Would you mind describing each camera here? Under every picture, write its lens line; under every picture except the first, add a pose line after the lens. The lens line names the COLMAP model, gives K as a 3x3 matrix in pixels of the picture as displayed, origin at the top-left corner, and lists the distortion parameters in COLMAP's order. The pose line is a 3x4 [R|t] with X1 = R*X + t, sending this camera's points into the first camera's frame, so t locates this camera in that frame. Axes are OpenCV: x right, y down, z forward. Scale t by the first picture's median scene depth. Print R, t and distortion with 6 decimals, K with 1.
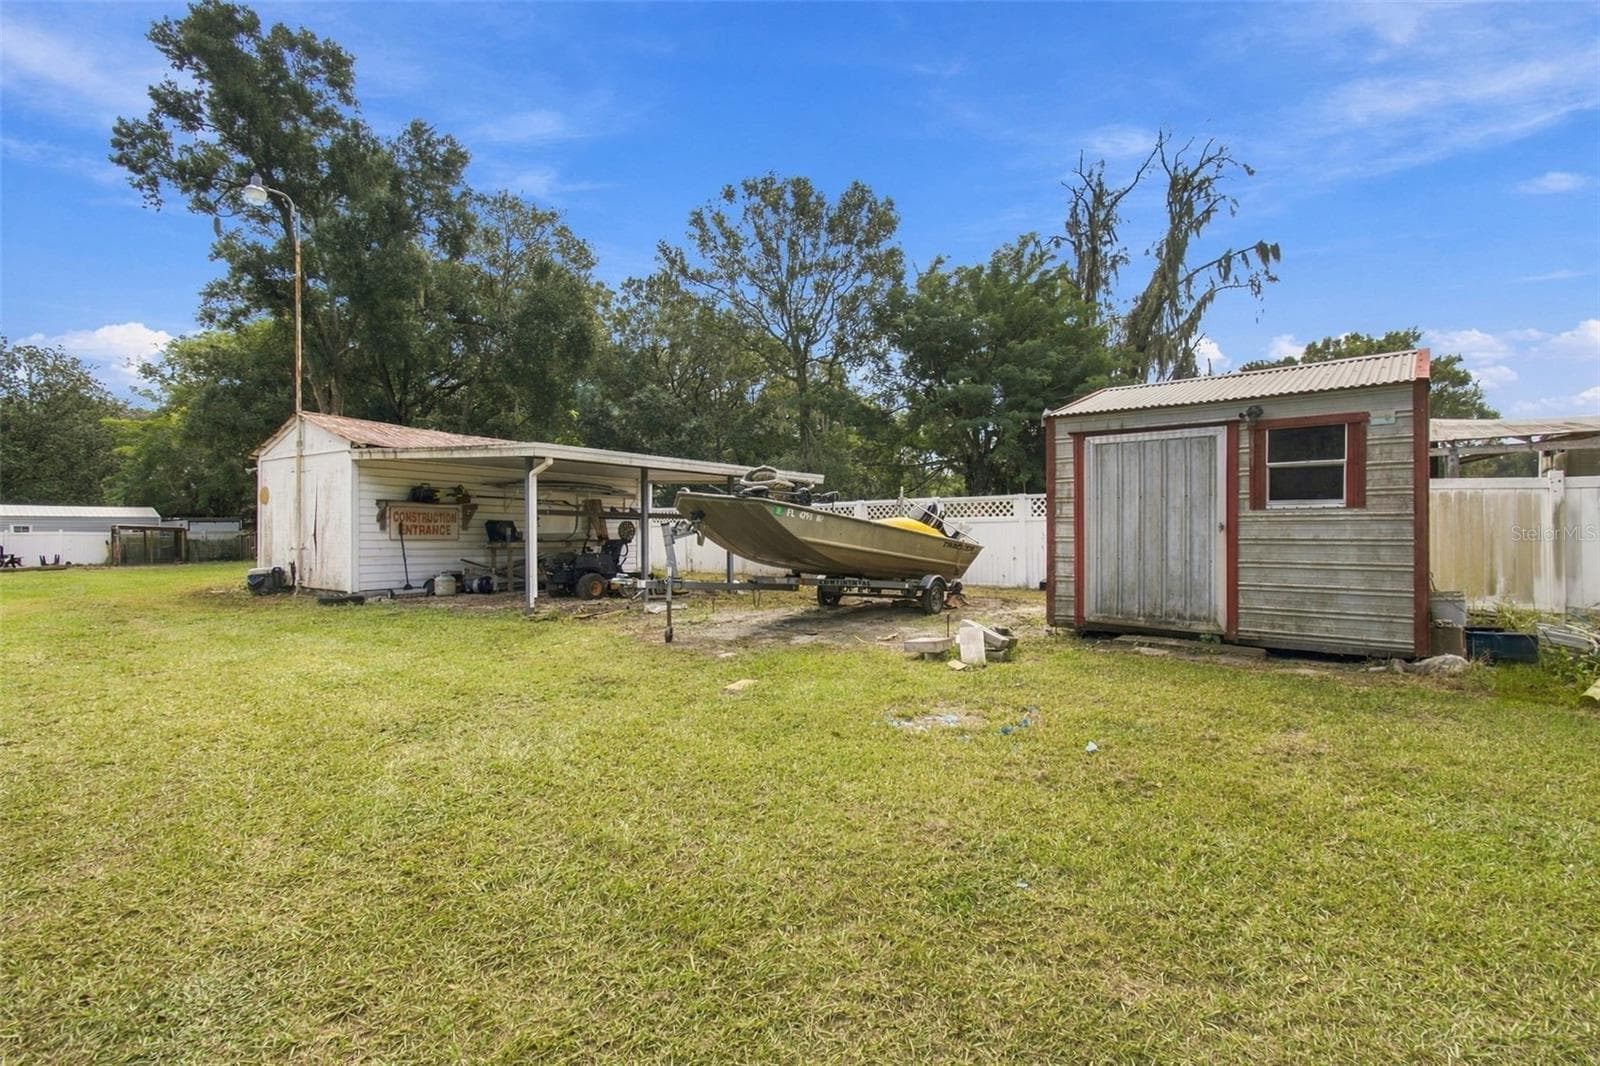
lens RADIAL K [[717.0, 0, 800.0], [0, 717.0, 533.0], [0, 0, 1]] dist [-0.009338, -0.000338]
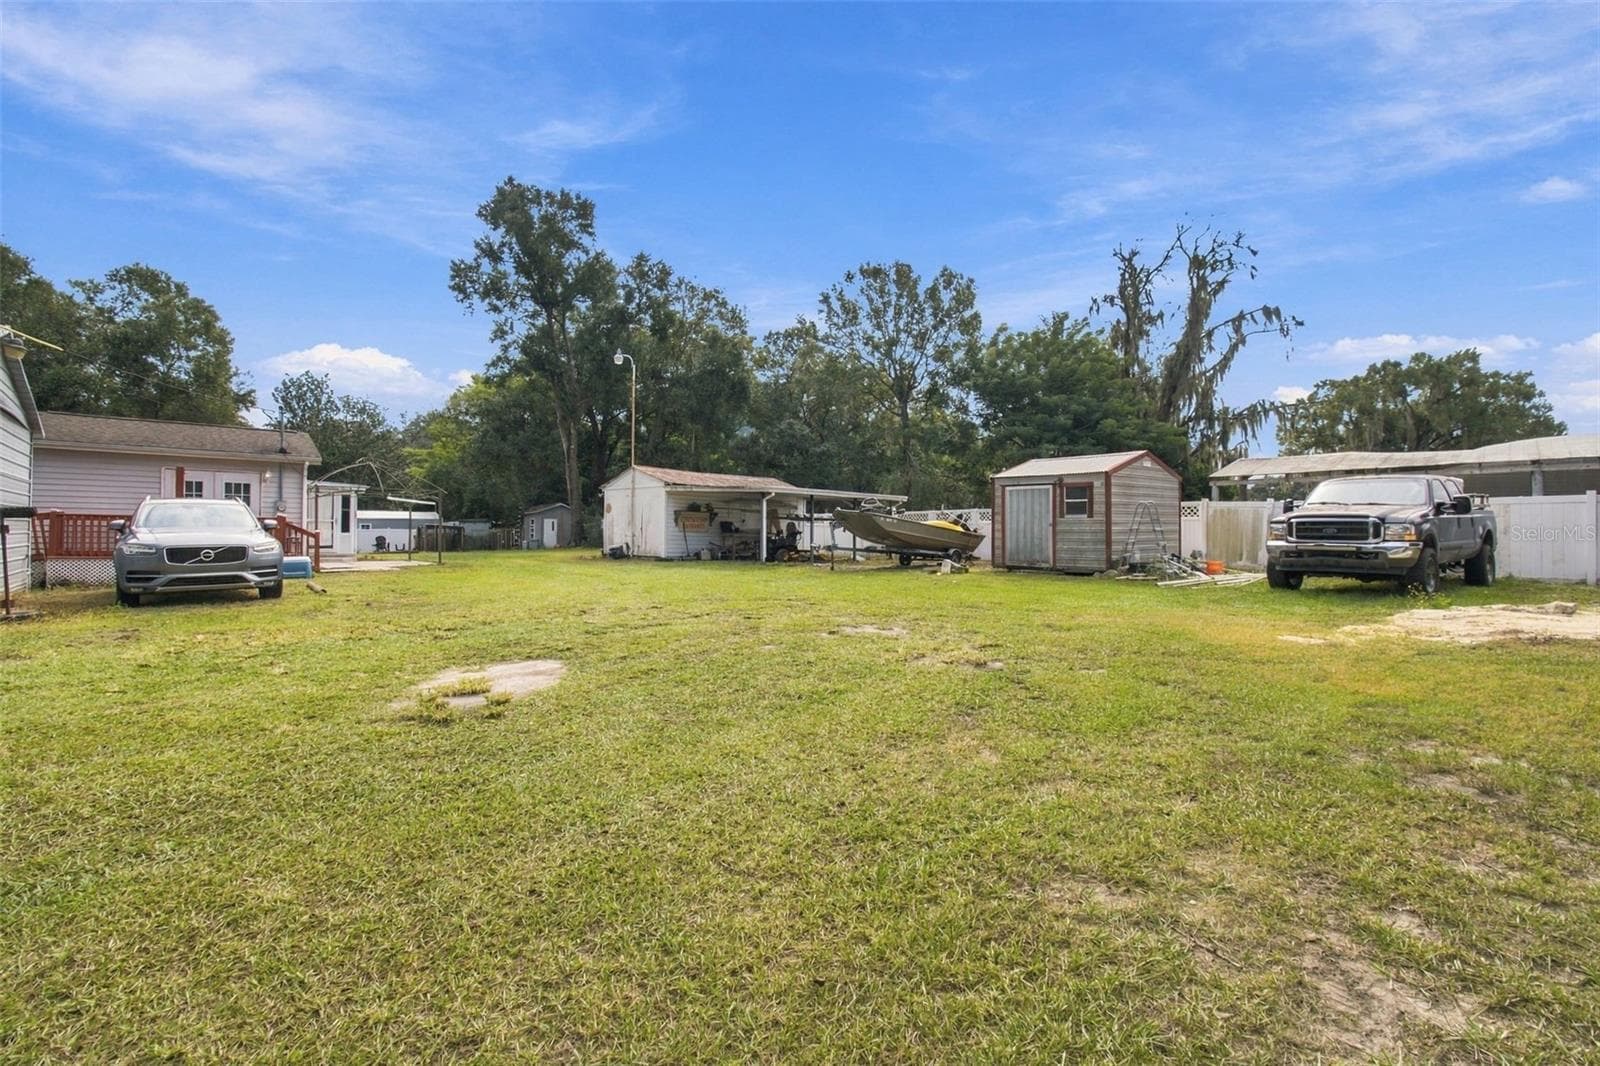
lens RADIAL K [[751.5, 0, 800.0], [0, 751.5, 533.0], [0, 0, 1]] dist [-0.060210, 0.000024]
pose [[0.988187, 0.005871, -0.153141, 0.029180], [-0.006596, 0.999969, -0.004221, 0.009111], [0.153112, 0.005181, 0.988195, -0.433156]]
